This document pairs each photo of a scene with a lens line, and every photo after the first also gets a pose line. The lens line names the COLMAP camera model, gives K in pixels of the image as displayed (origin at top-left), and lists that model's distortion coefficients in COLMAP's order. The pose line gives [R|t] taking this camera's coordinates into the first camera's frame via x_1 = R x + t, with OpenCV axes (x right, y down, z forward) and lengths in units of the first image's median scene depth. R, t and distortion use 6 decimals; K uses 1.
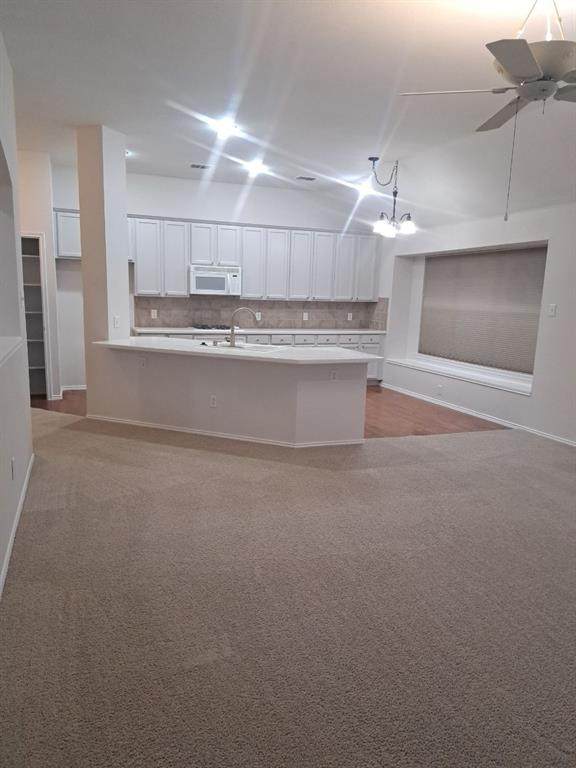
lens RADIAL K [[551.7, 0, 282.5], [0, 551.7, 391.9], [0, 0, 1]] dist [0.064458, -0.059016]
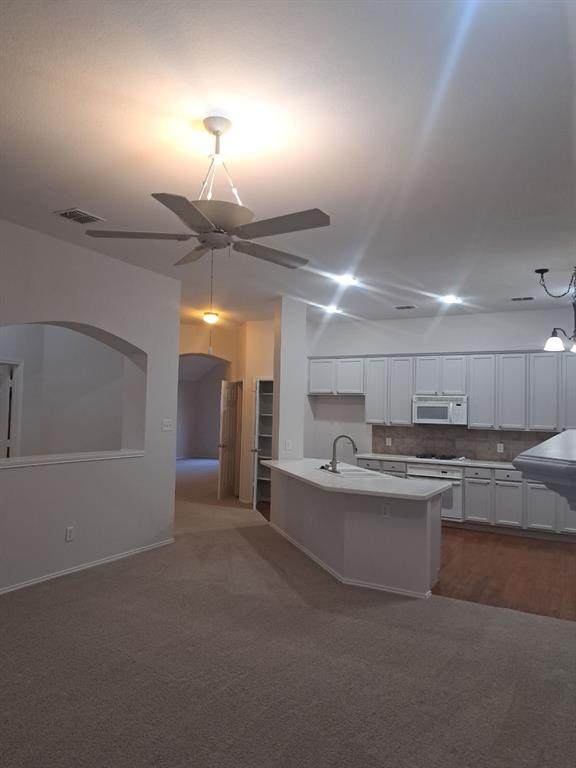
lens RADIAL K [[551.7, 0, 278.5], [0, 551.7, 384.9], [0, 0, 1]] dist [0.064458, -0.059016]
pose [[0.649232, -0.047474, -0.759108, 0.446030], [-0.137856, 0.974175, -0.178826, -0.028088], [0.747993, 0.220748, 0.625921, 0.155738]]
